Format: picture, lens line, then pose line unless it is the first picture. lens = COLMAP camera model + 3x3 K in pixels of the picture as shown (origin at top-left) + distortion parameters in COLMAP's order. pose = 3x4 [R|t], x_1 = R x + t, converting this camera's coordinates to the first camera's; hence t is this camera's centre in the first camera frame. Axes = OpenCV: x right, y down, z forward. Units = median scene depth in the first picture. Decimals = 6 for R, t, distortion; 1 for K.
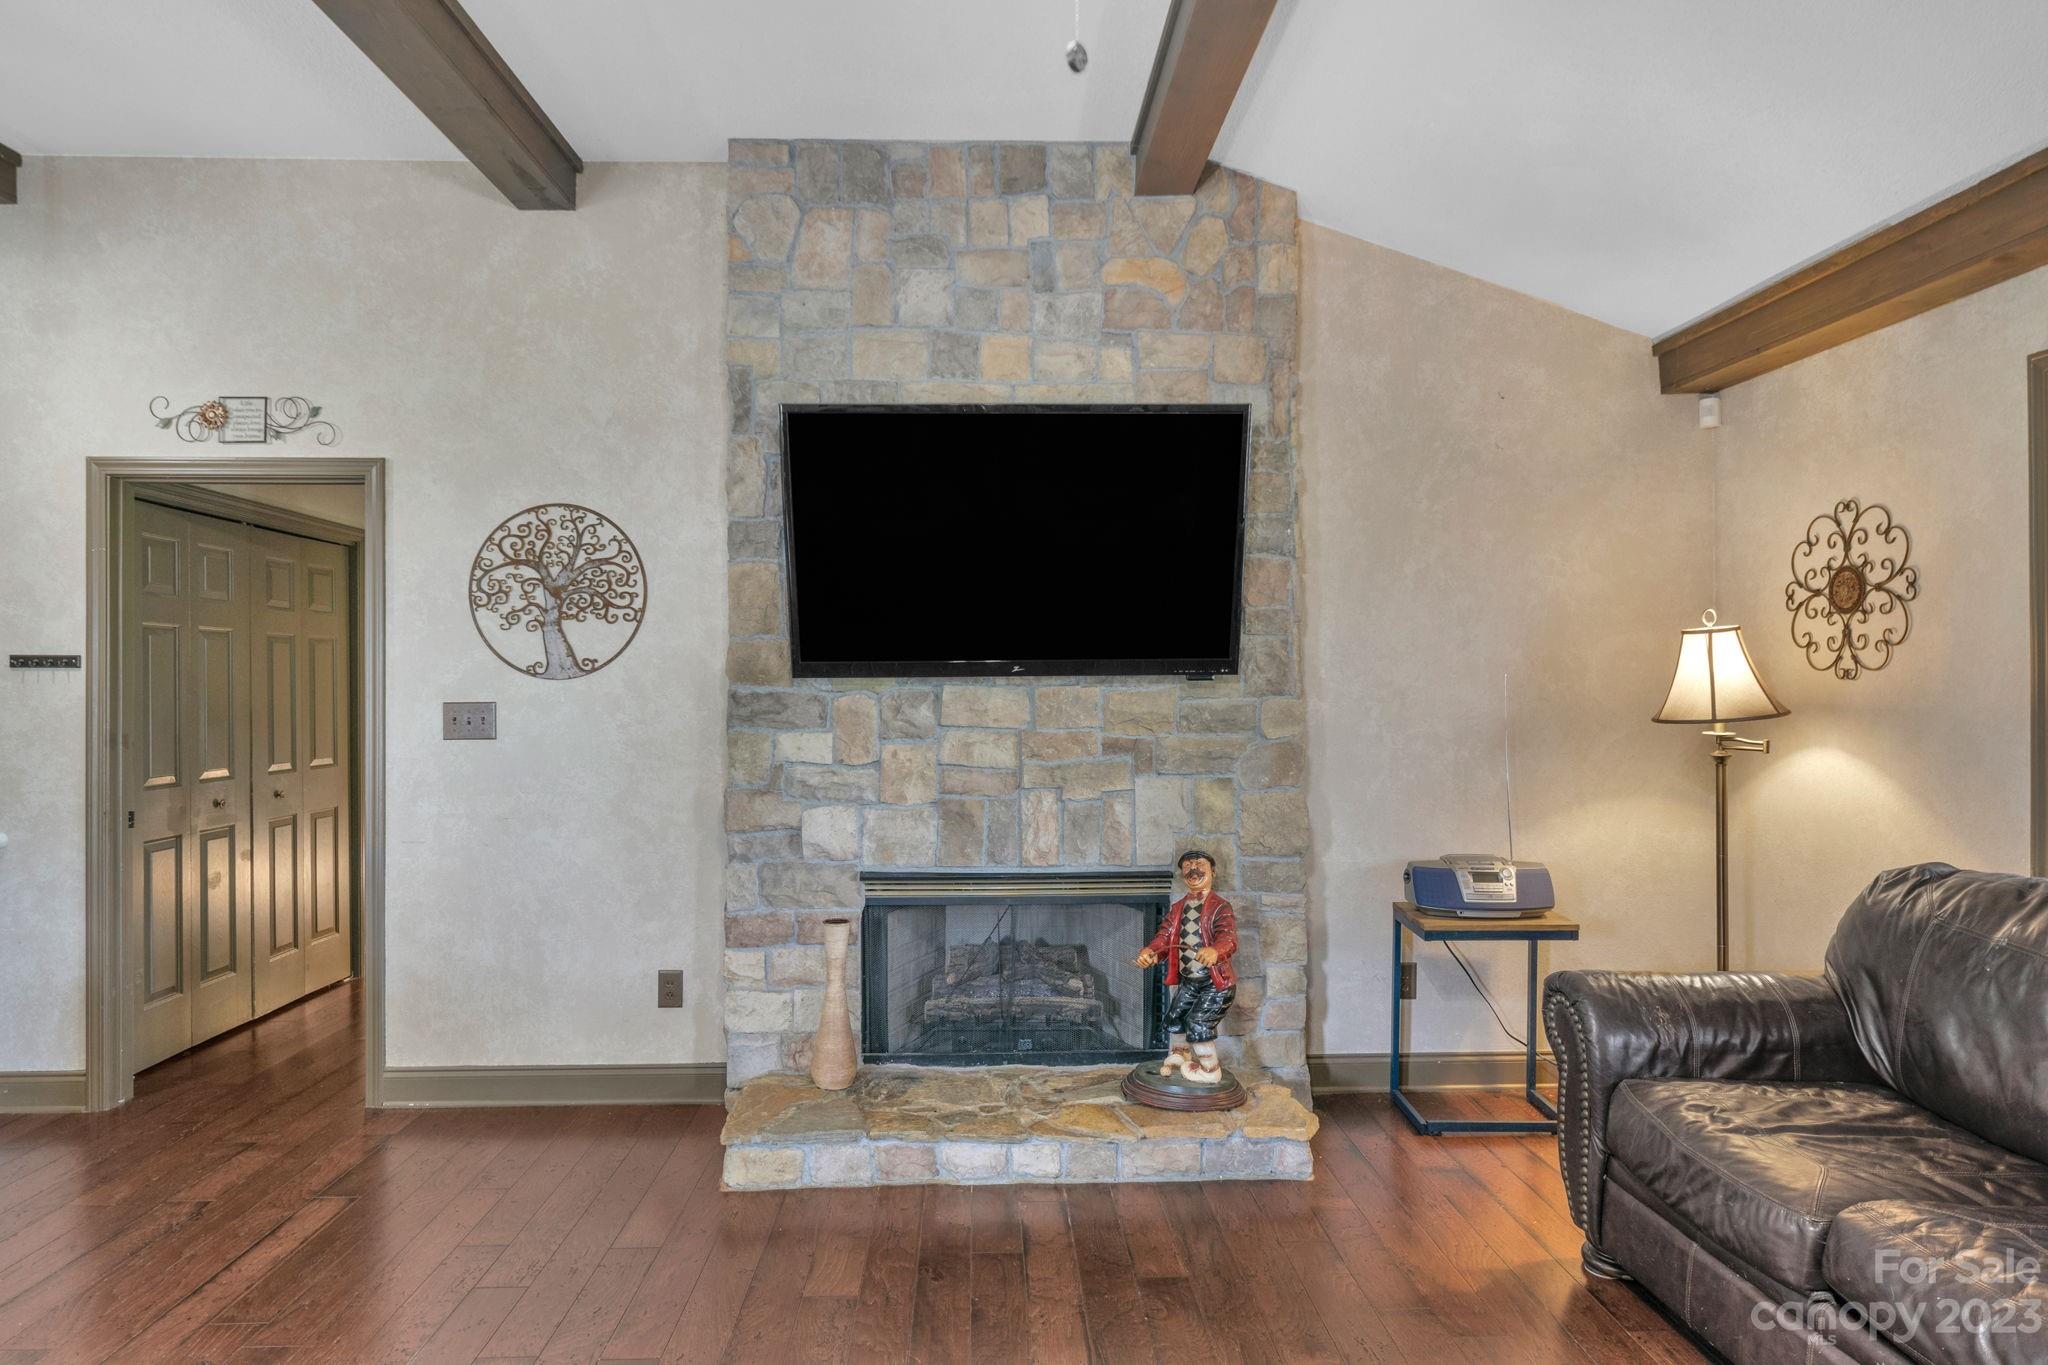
lens RADIAL K [[1205.4, 0, 1024.0], [0, 1205.4, 682.5], [0, 0, 1]] dist [-0.000995, -0.001069]
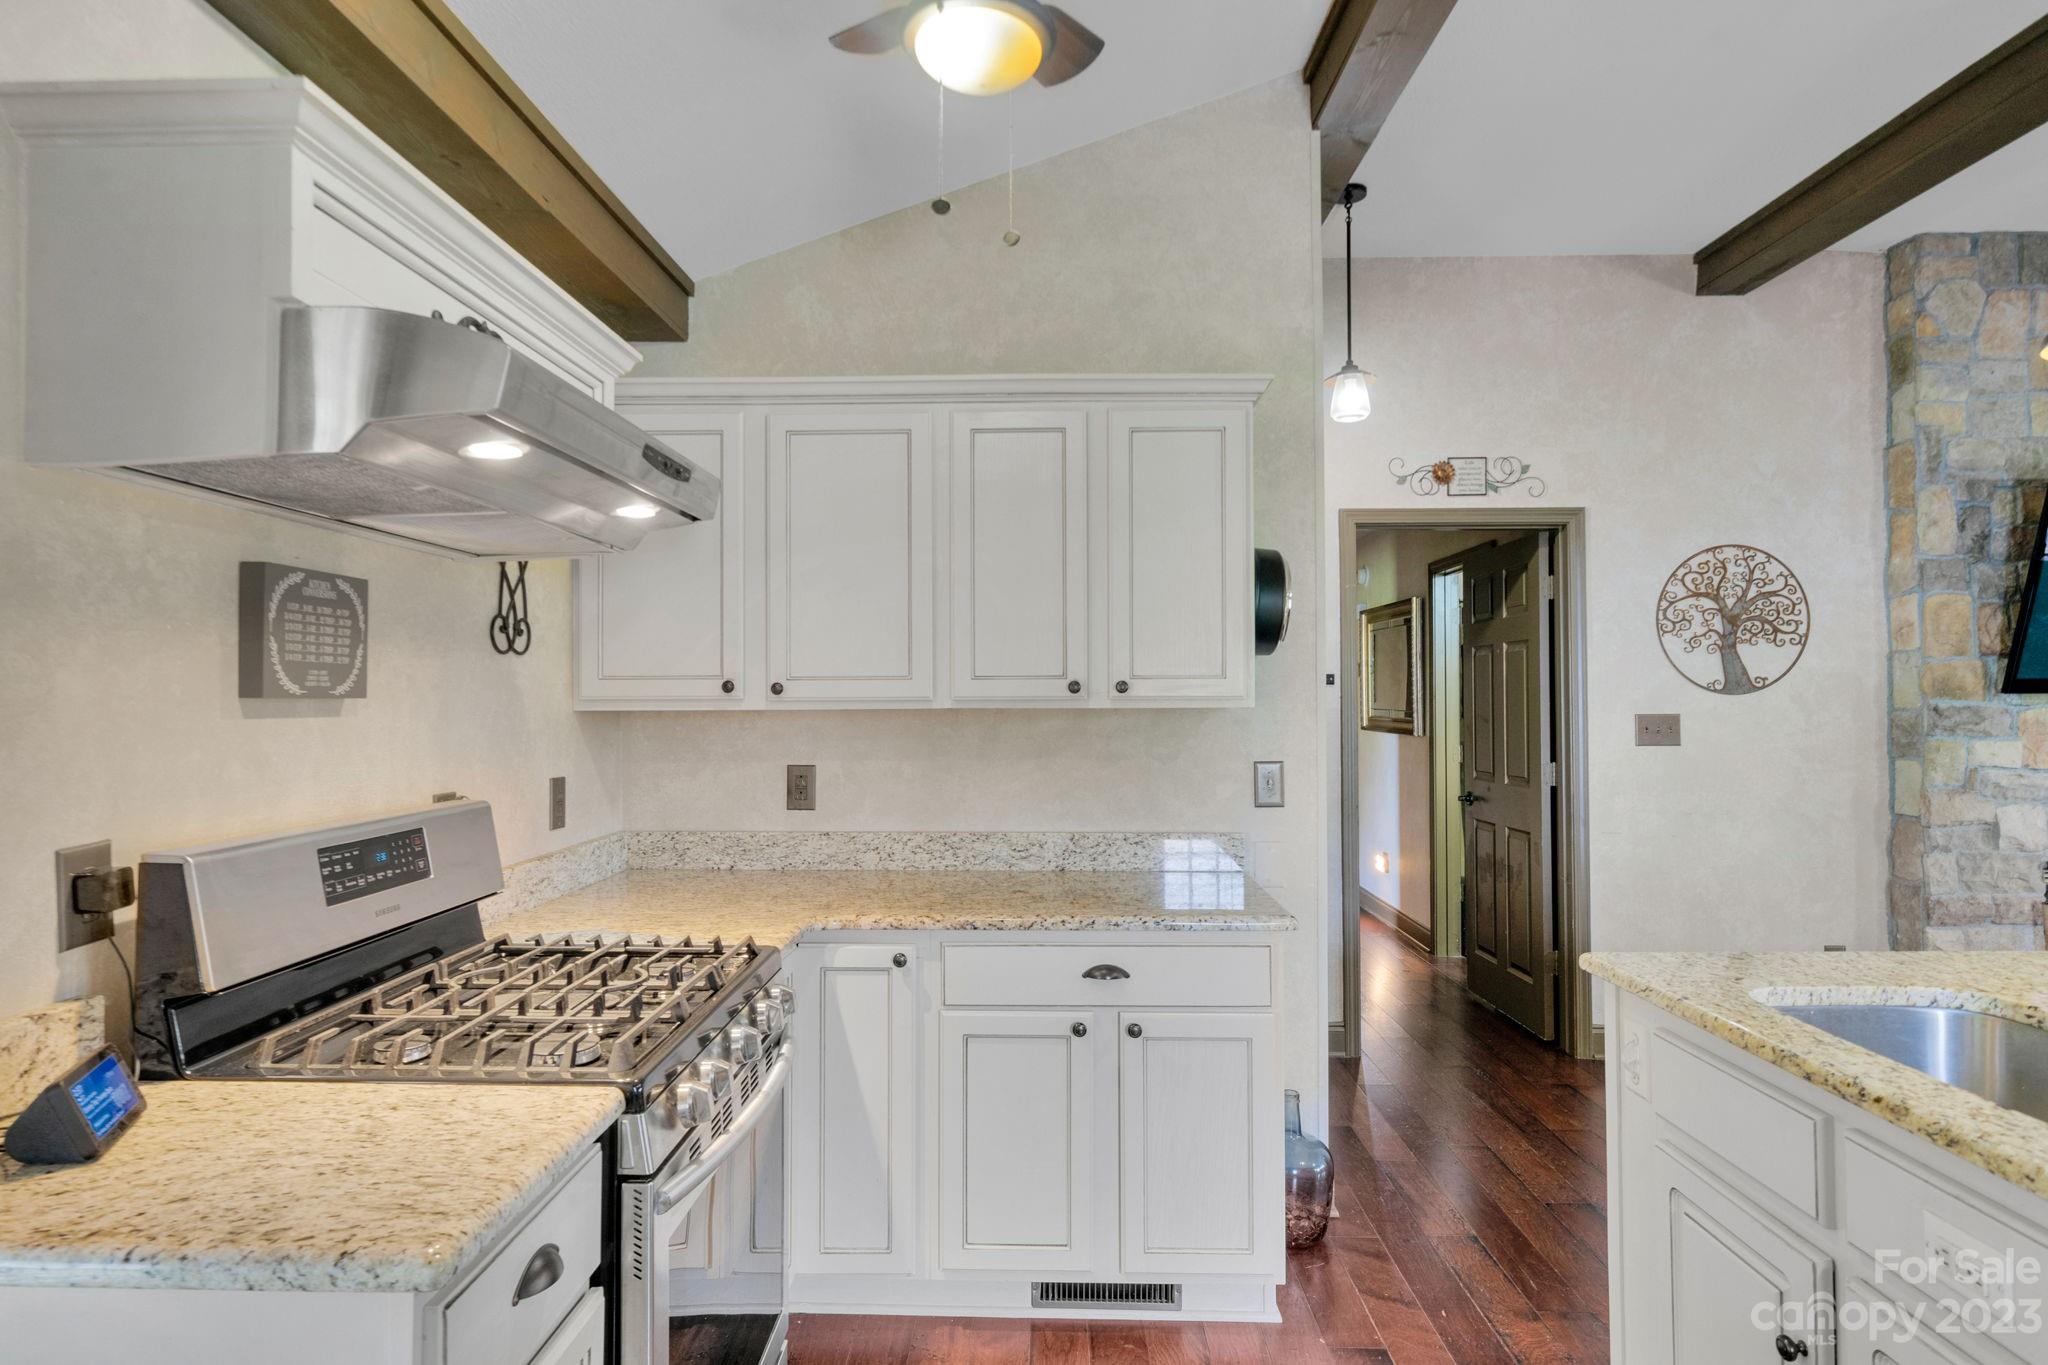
lens RADIAL K [[1129.1, 0, 1024.0], [0, 1129.1, 682.5], [0, 0, 1]] dist [0.000770, -0.000266]
pose [[0.998200, 0.000171, -0.059967, -1.045081], [-0.001063, 0.999889, -0.014844, 0.002678], [0.059958, 0.014881, 0.998090, -0.140011]]
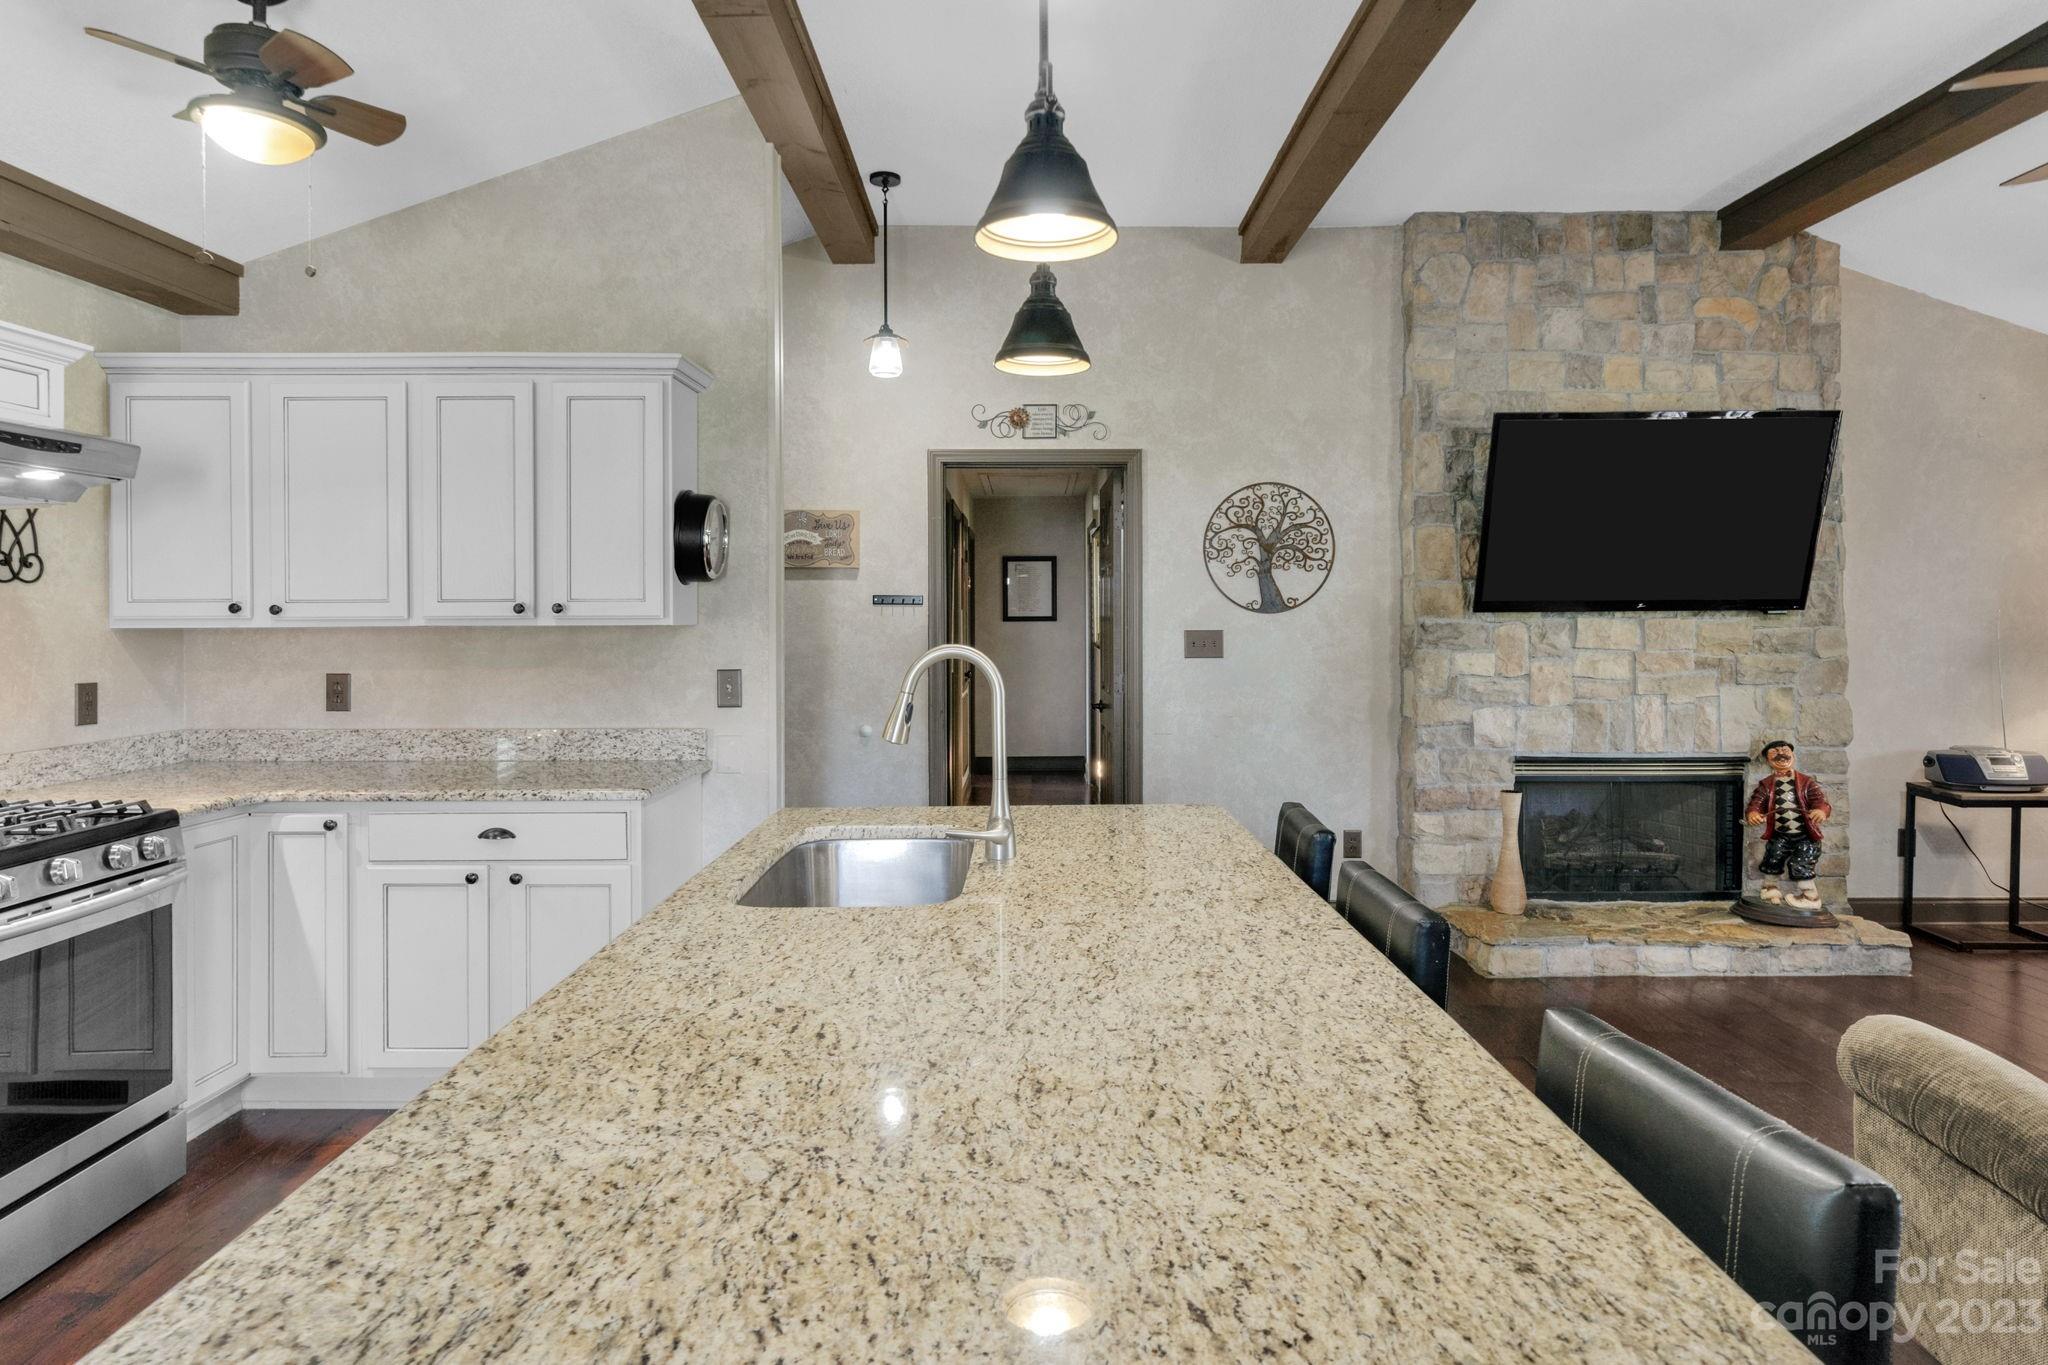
lens RADIAL K [[1165.1, 0, 1031.6], [0, 1165.1, 622.1], [0, 0, 1]] dist [0.002272, -0.000951]
pose [[0.999516, 0.000465, -0.031098, -0.633157], [-0.000315, 0.999988, 0.004841, 0.000986], [0.031100, -0.004829, 0.999505, -0.317314]]
